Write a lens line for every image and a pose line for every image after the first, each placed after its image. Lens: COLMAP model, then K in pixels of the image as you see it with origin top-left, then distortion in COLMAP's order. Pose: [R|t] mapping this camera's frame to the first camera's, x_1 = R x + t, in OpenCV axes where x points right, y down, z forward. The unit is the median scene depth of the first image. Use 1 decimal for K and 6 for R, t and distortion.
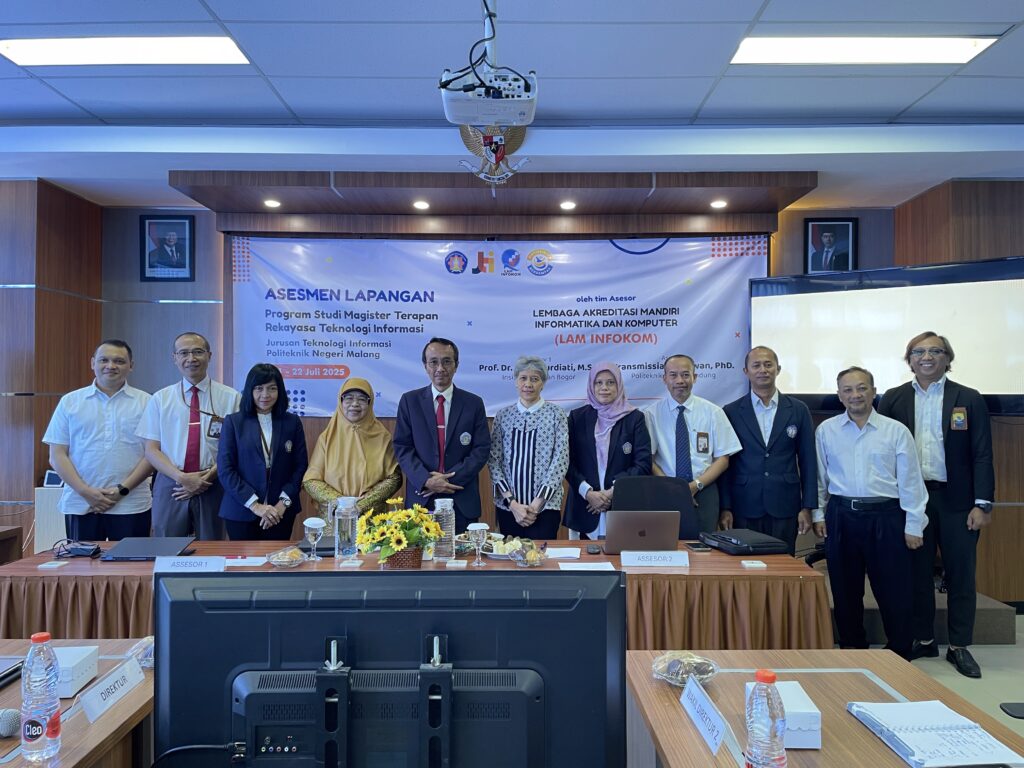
lens RADIAL K [[764.8, 0, 516.0], [0, 764.8, 380.7], [0, 0, 1]] dist [0.092442, -0.120849]
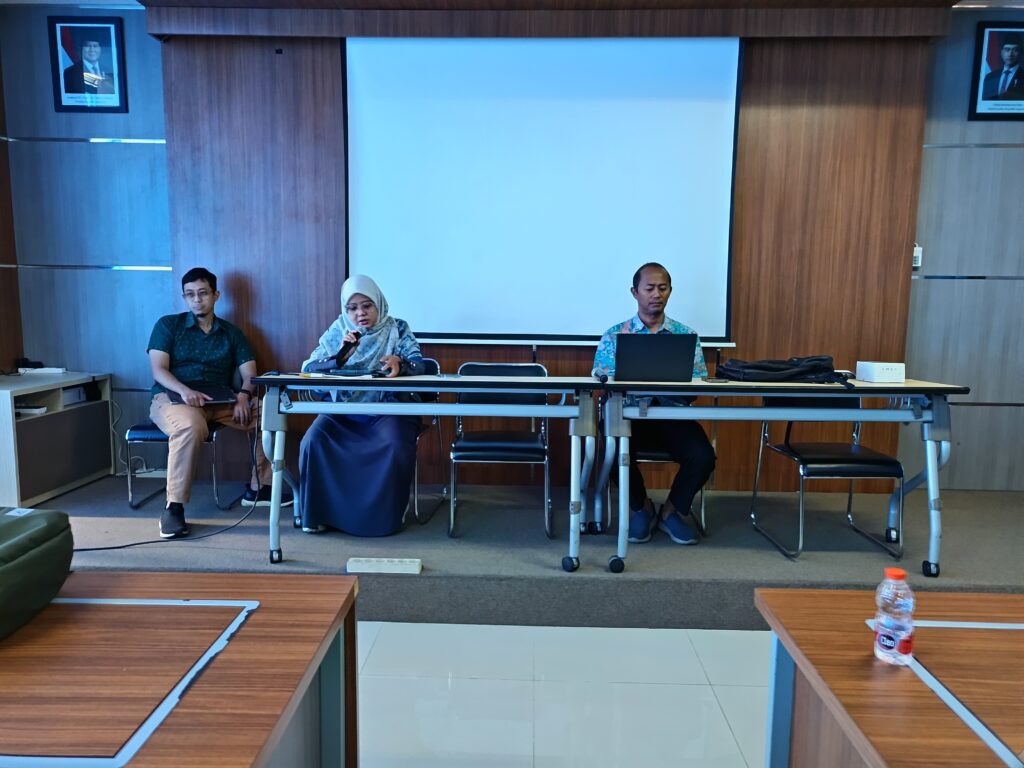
lens RADIAL K [[712.5, 0, 512.0], [0, 712.5, 384.0], [0, 0, 1]] dist [0.007241, 0.004614]
pose [[0.999685, 0.014552, -0.020444, -0.039786], [-0.011684, 0.990910, 0.134016, 0.040638], [0.022209, -0.133735, 0.990768, 0.375285]]
